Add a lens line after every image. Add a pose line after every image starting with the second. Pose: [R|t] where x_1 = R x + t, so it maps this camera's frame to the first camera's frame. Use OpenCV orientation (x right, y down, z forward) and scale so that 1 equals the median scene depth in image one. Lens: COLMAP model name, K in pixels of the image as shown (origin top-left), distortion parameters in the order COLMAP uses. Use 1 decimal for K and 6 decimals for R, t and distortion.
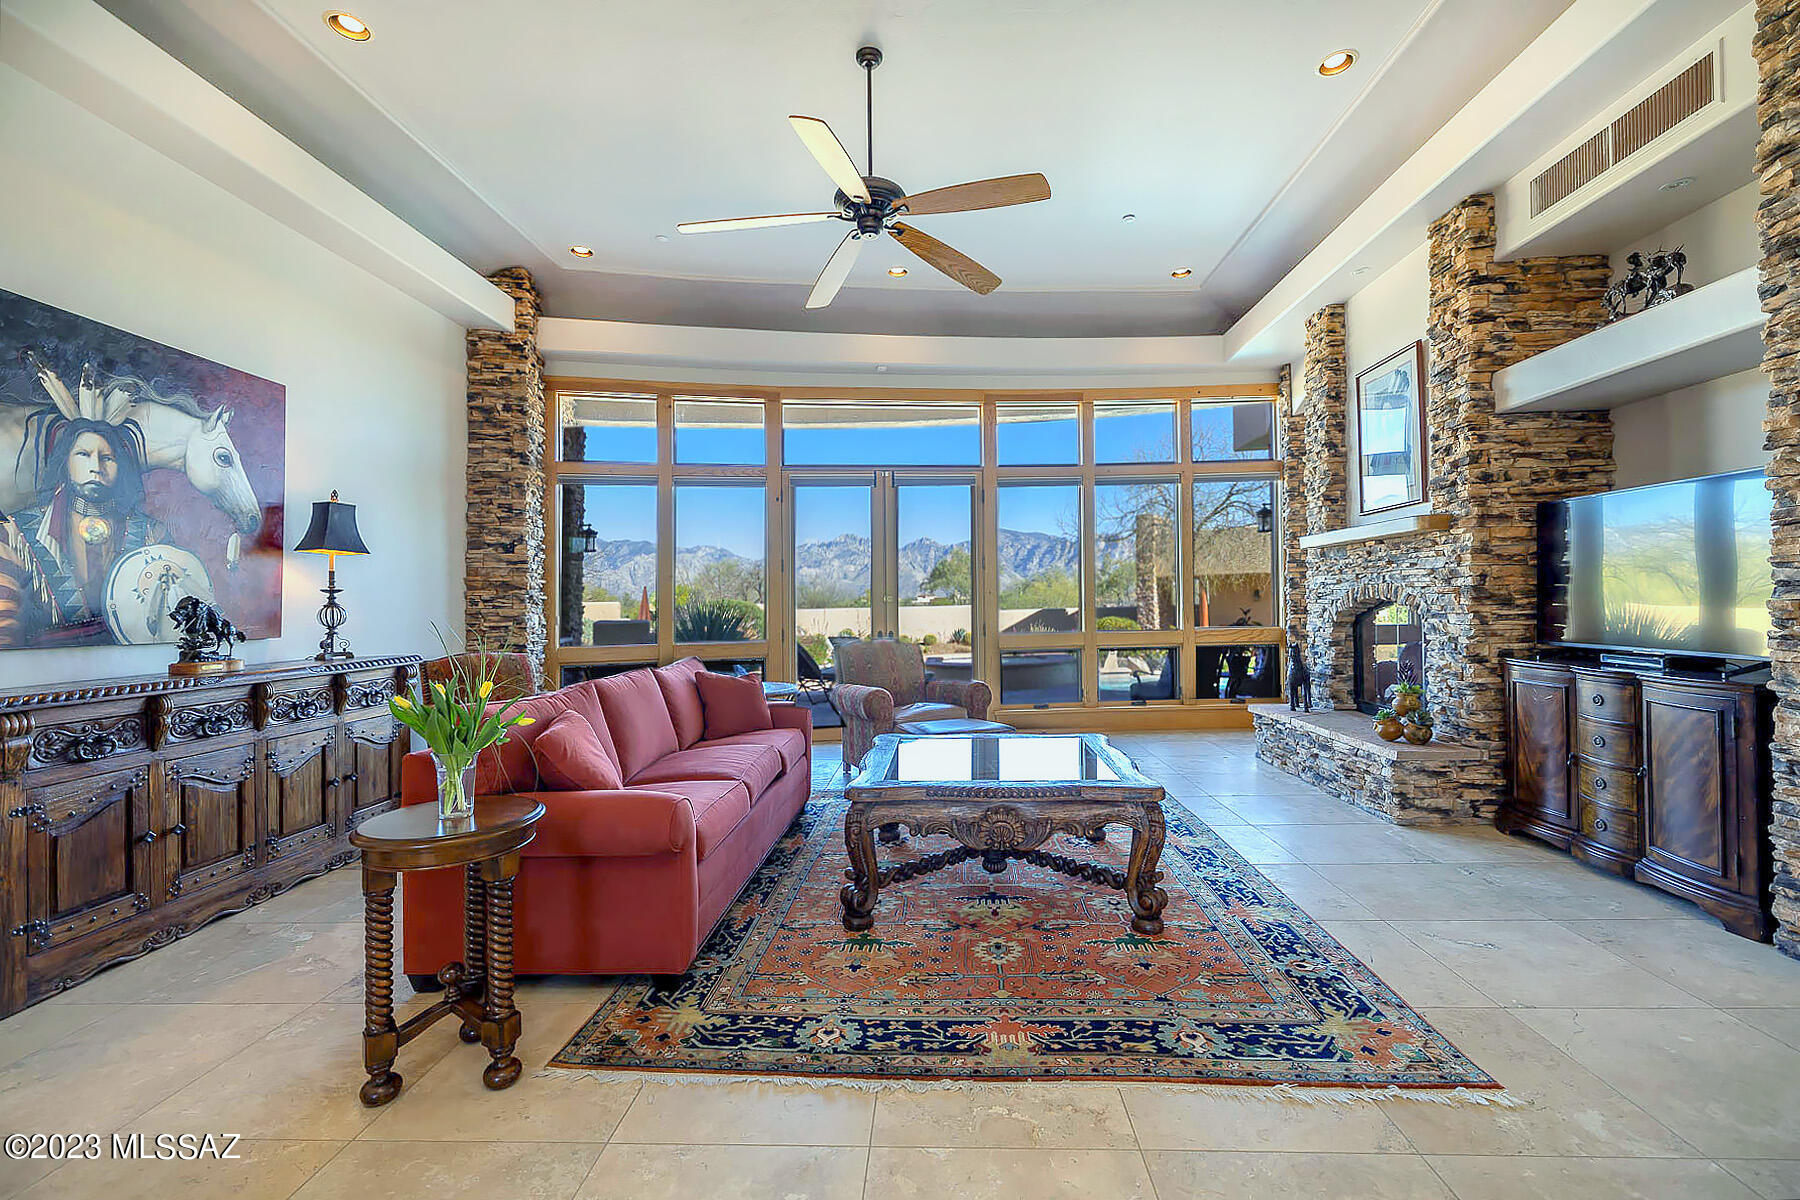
lens RADIAL K [[803.3, 0, 899.5], [0, 803.3, 591.6], [0, 0, 1]] dist [0.002842, -0.002150]
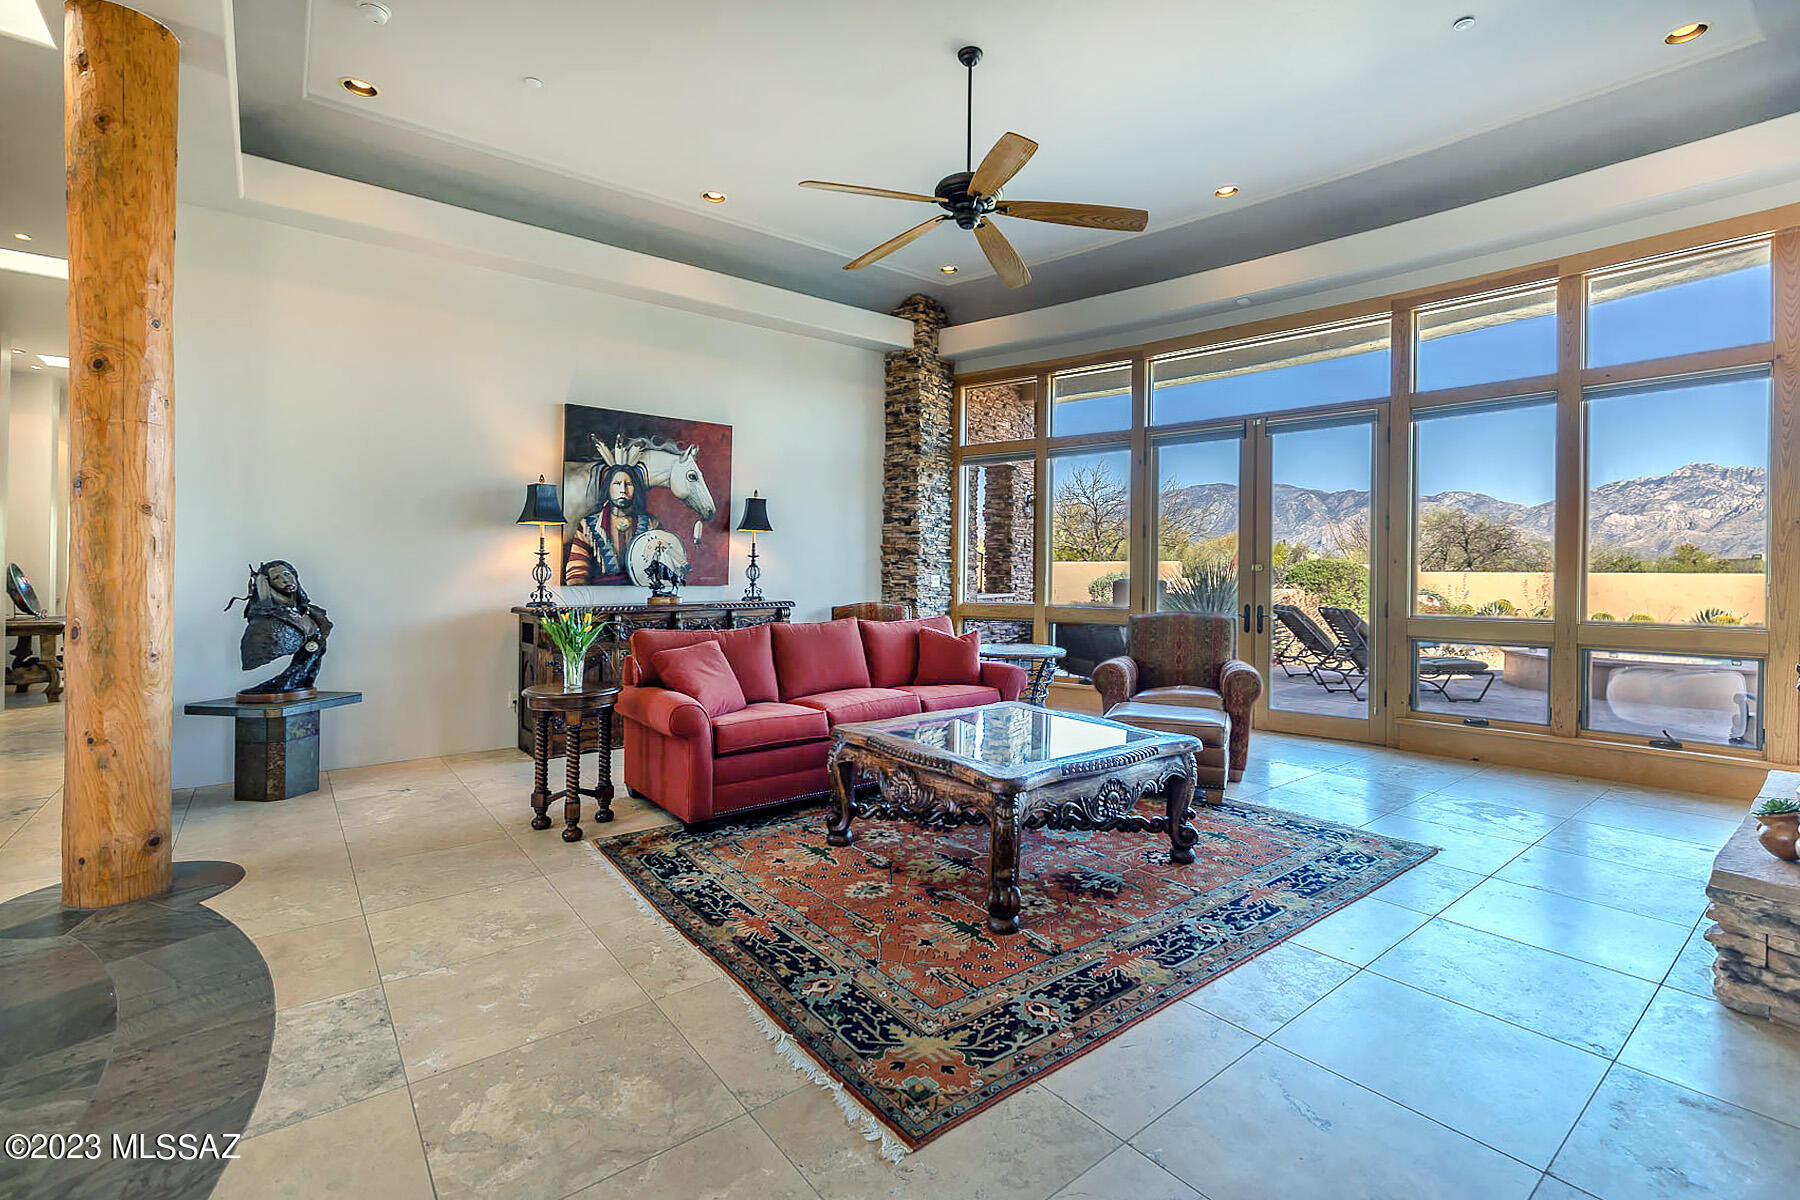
lens RADIAL K [[803.3, 0, 834.9], [0, 803.3, 570.0], [0, 0, 1]] dist [0.002842, -0.002150]
pose [[0.622840, 0.023973, -0.781982, 0.739056], [-0.003431, 0.999605, 0.027912, -0.021963], [0.782342, -0.014701, 0.622676, 0.212144]]
